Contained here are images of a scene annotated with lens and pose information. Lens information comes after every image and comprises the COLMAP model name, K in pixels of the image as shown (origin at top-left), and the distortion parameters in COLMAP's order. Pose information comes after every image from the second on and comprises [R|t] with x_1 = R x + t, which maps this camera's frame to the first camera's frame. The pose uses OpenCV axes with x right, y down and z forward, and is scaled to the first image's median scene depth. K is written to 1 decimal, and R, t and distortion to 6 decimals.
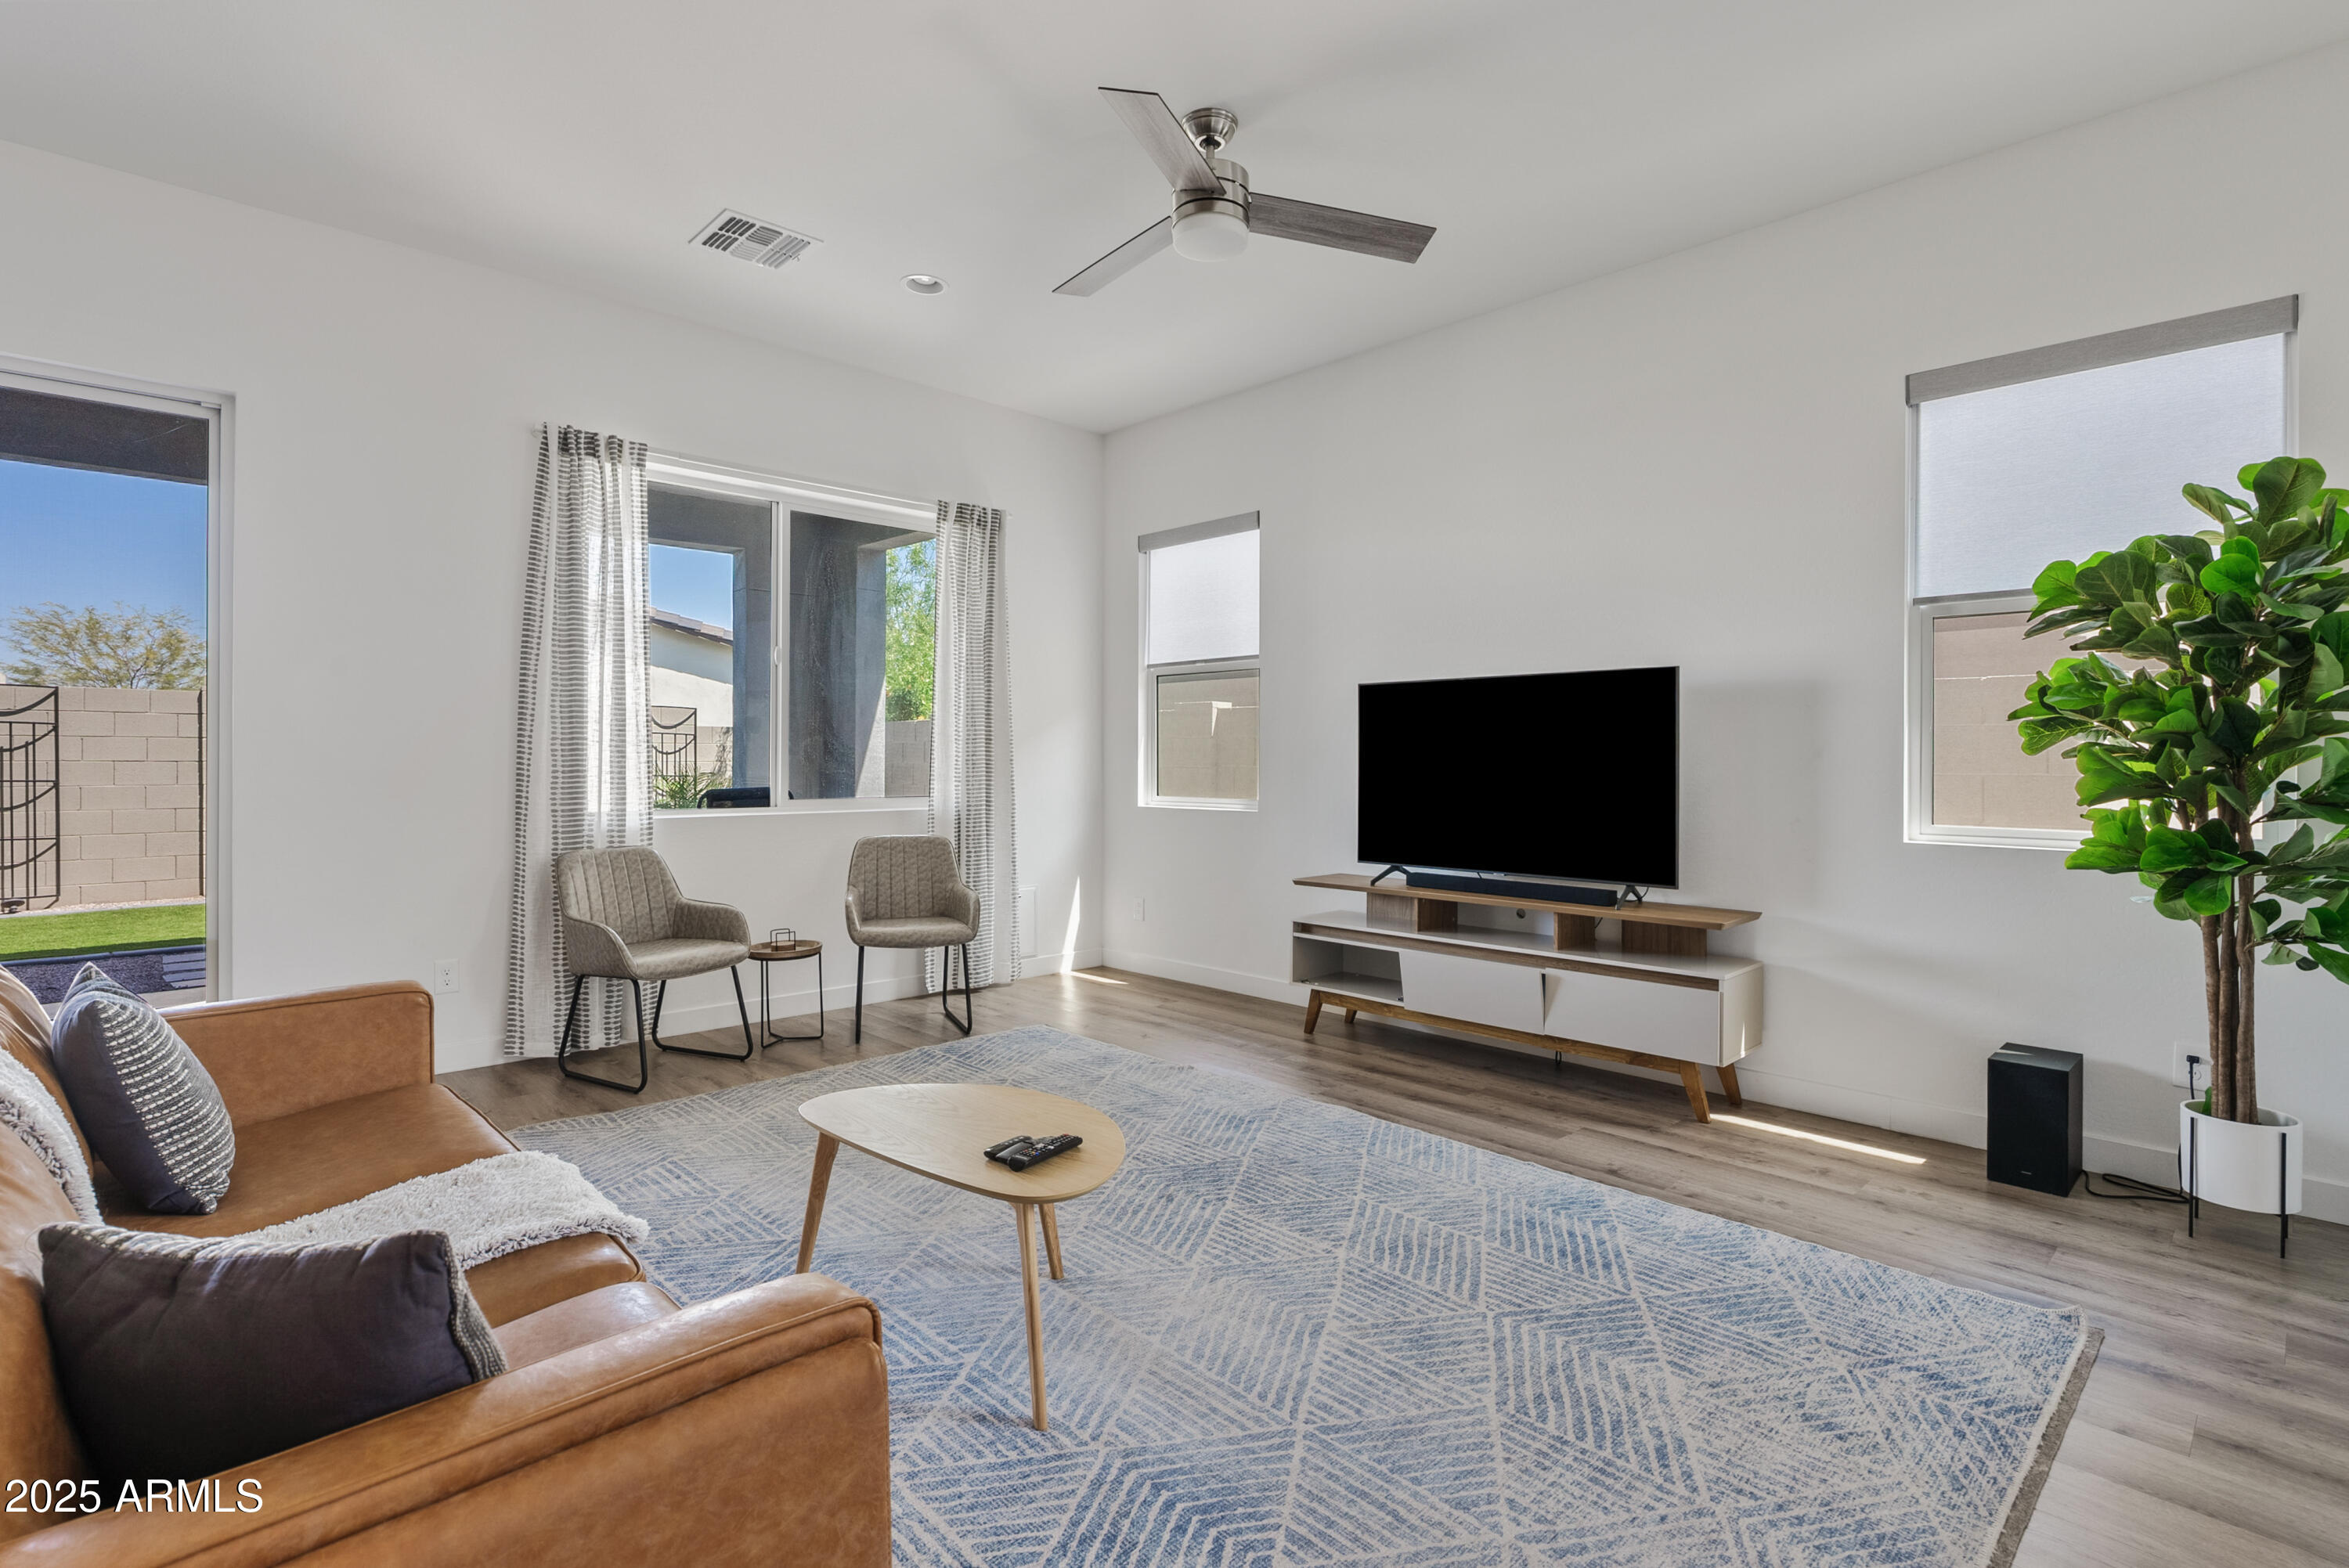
lens RADIAL K [[1129.8, 0, 1179.4], [0, 1129.8, 766.1], [0, 0, 1]] dist [-0.000094, -0.000028]
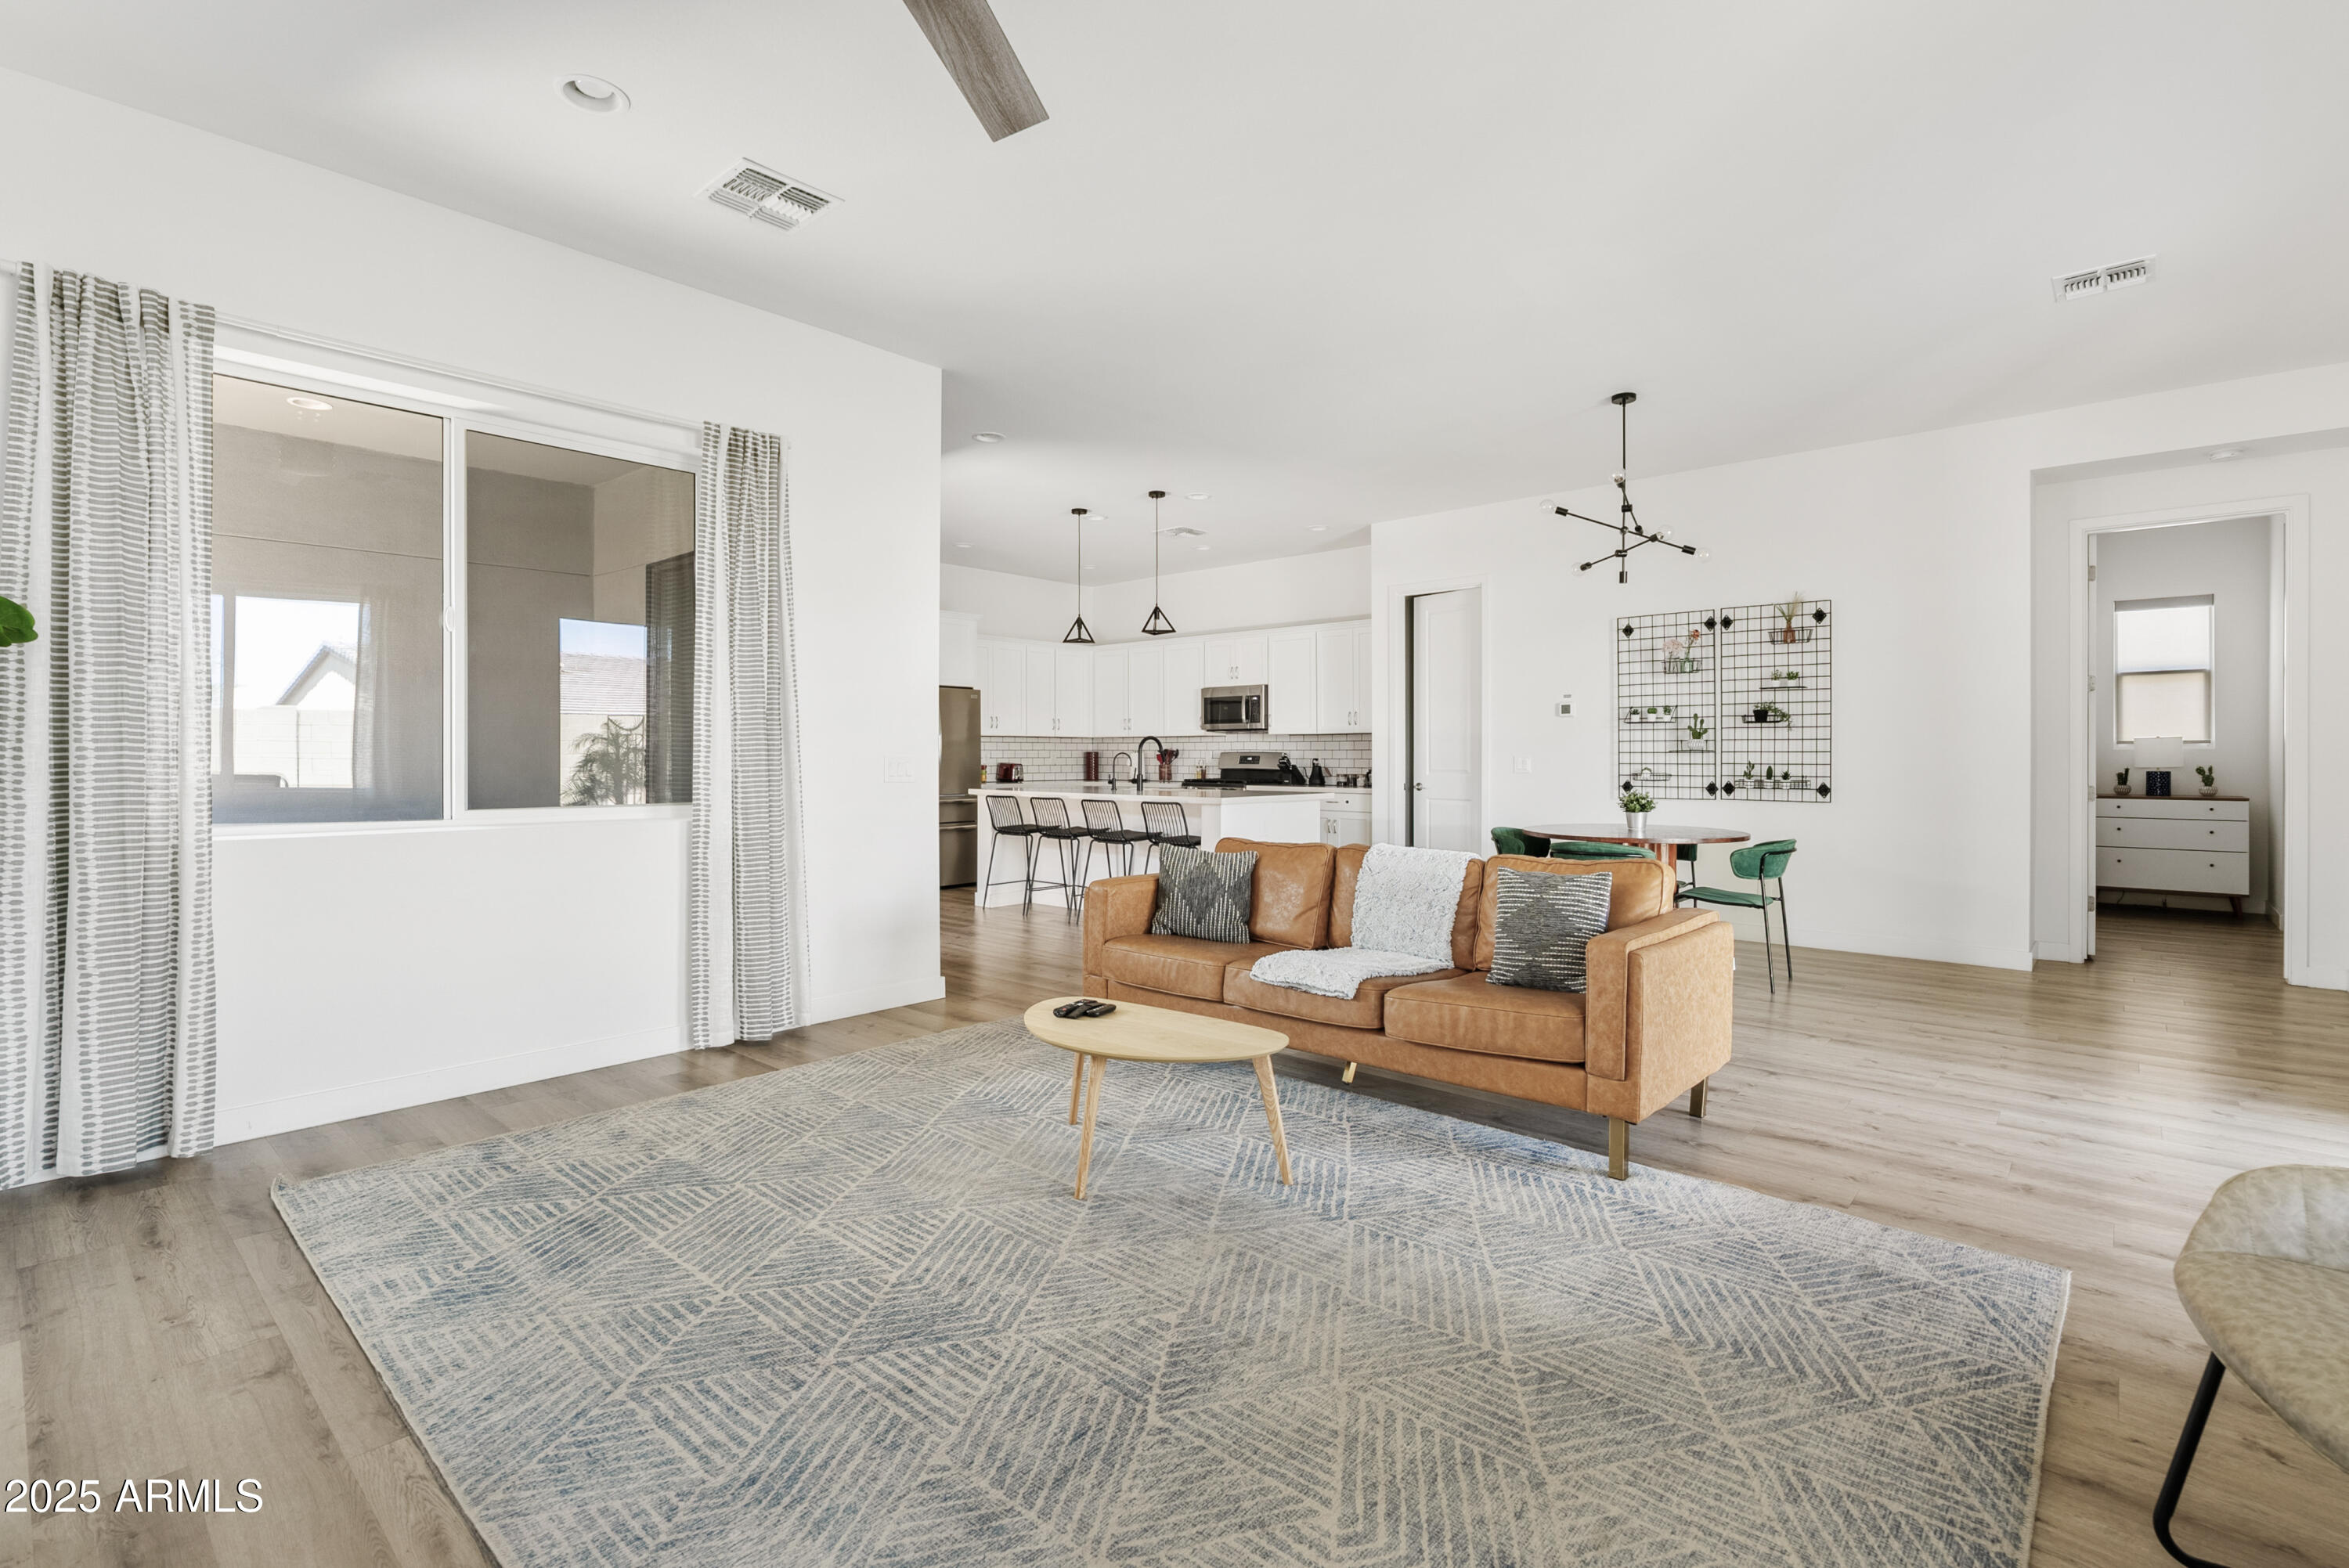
lens RADIAL K [[1083.0, 0, 1178.7], [0, 1083.0, 765.3], [0, 0, 1]] dist [-0.004822, -0.000465]
pose [[-0.997210, -0.002667, -0.074601, -0.120547], [-0.003812, 0.999877, 0.015206, -0.011300], [0.074552, 0.015448, -0.997097, 2.031457]]
